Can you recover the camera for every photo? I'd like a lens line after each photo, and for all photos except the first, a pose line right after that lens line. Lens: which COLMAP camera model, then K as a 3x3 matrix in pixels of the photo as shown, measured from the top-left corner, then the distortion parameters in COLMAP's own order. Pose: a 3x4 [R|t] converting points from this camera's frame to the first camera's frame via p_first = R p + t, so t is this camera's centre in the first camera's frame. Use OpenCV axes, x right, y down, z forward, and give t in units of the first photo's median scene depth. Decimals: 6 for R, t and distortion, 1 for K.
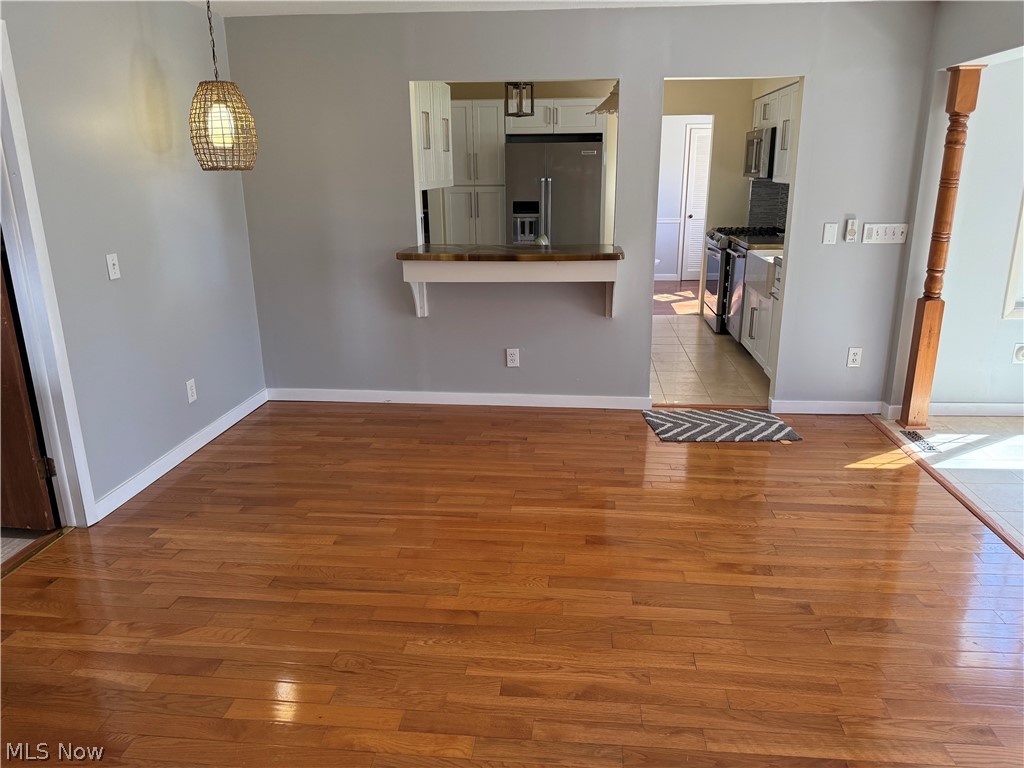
lens RADIAL K [[713.4, 0, 512.0], [0, 713.4, 384.0], [0, 0, 1]] dist [0.120184, -0.218270]
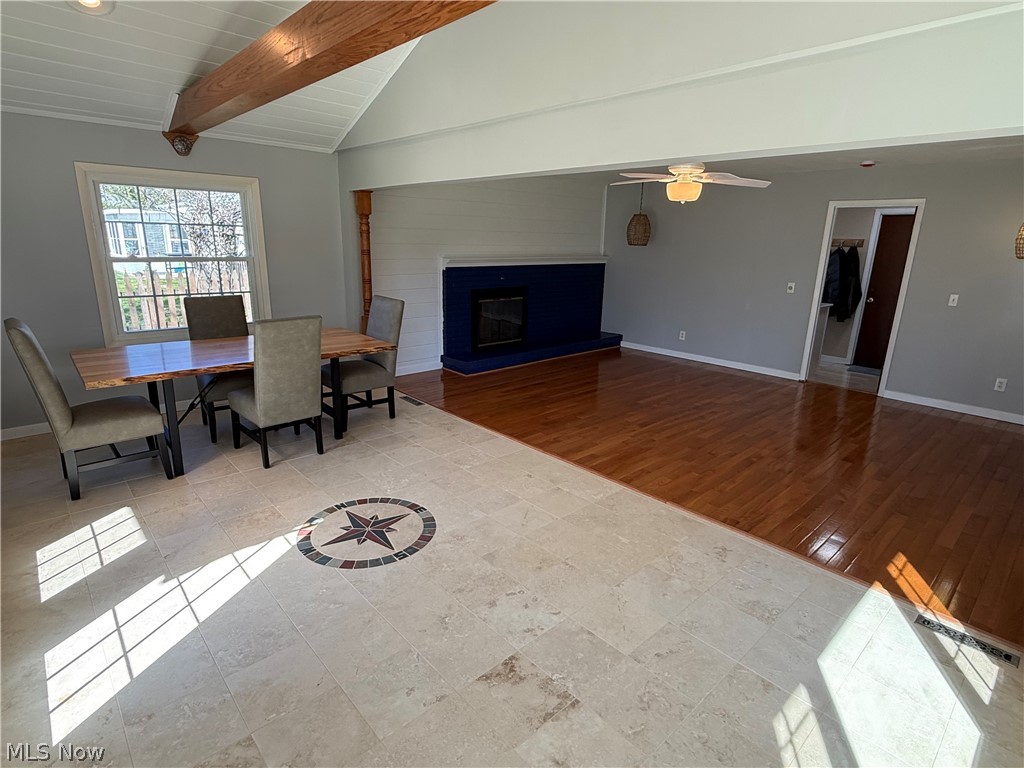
lens RADIAL K [[537.7, 0, 517.4], [0, 537.7, 379.6], [0, 0, 1]] dist [0.010465, -0.000263]
pose [[-0.665176, 0.186747, -0.722957, 1.207755], [-0.229720, 0.870079, 0.436109, -0.287765], [0.710472, 0.456167, -0.535856, 0.845365]]
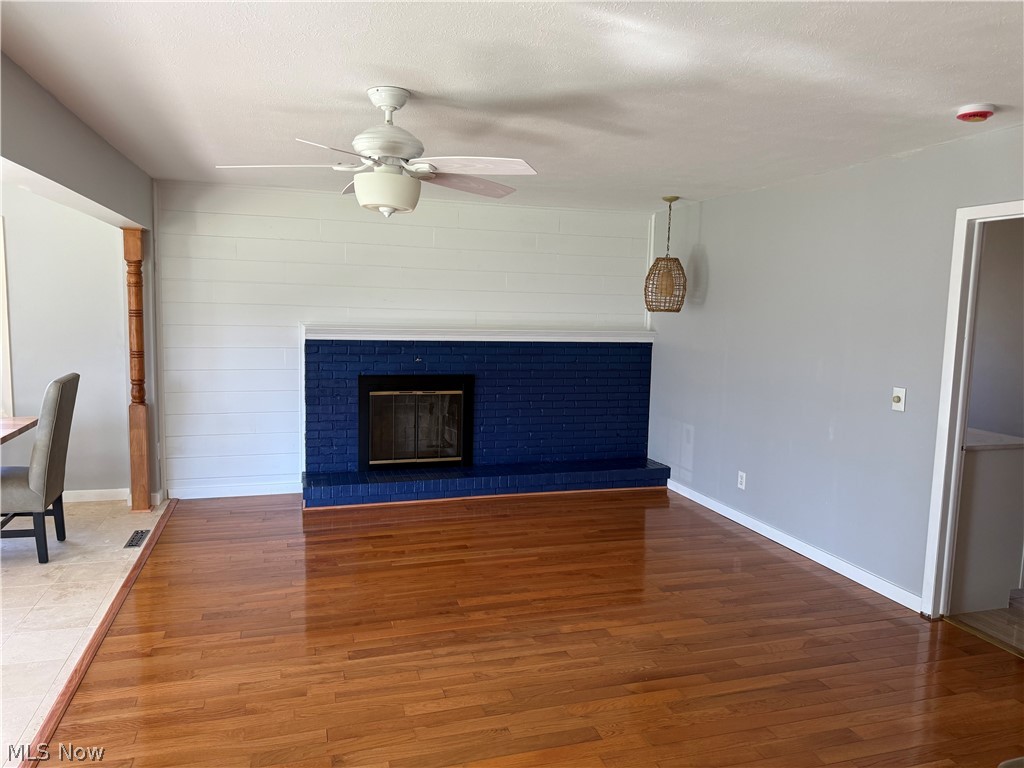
lens RADIAL K [[720.0, 0, 505.5], [0, 720.0, 384.0], [0, 0, 1]] dist [0.088256, -0.122891]
pose [[-0.925045, 0.030599, -0.378623, 0.344068], [-0.121721, 0.920314, 0.371762, -0.329658], [0.359827, 0.389983, -0.847607, 1.062245]]
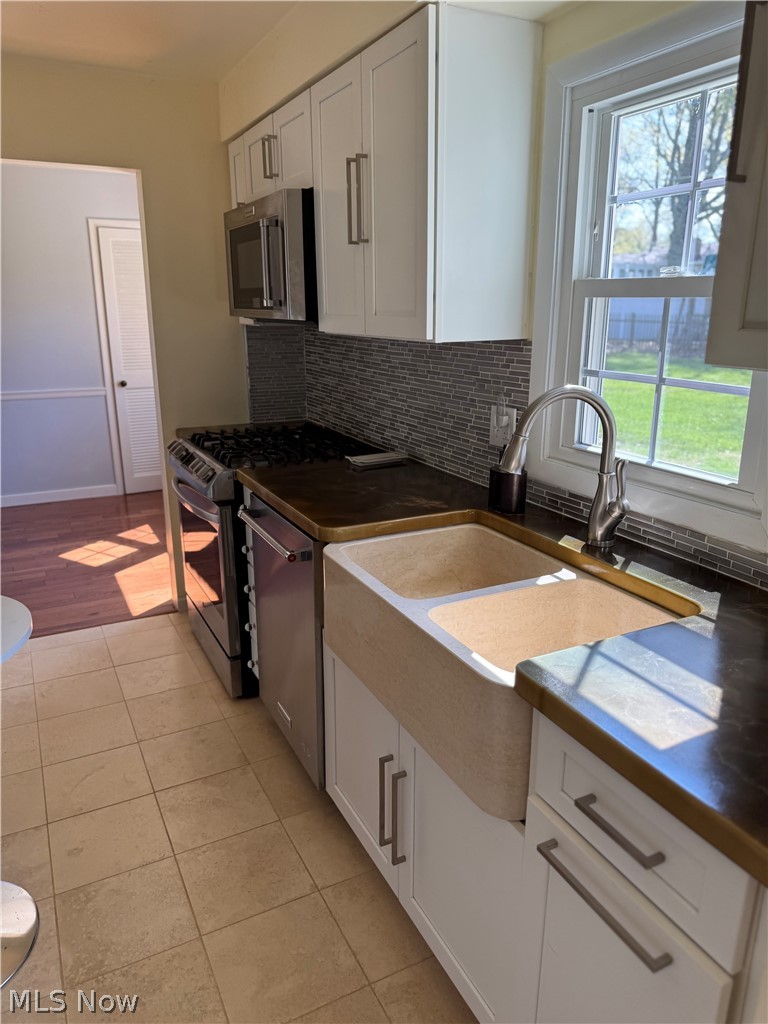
lens RADIAL K [[713.4, 0, 393.7], [0, 713.4, 512.7], [0, 0, 1]] dist [0.120184, -0.218270]
pose [[0.833694, -0.141294, 0.533844, 0.254955], [0.147328, 0.988584, 0.031573, -0.283660], [-0.532211, 0.052328, 0.844993, 0.984202]]
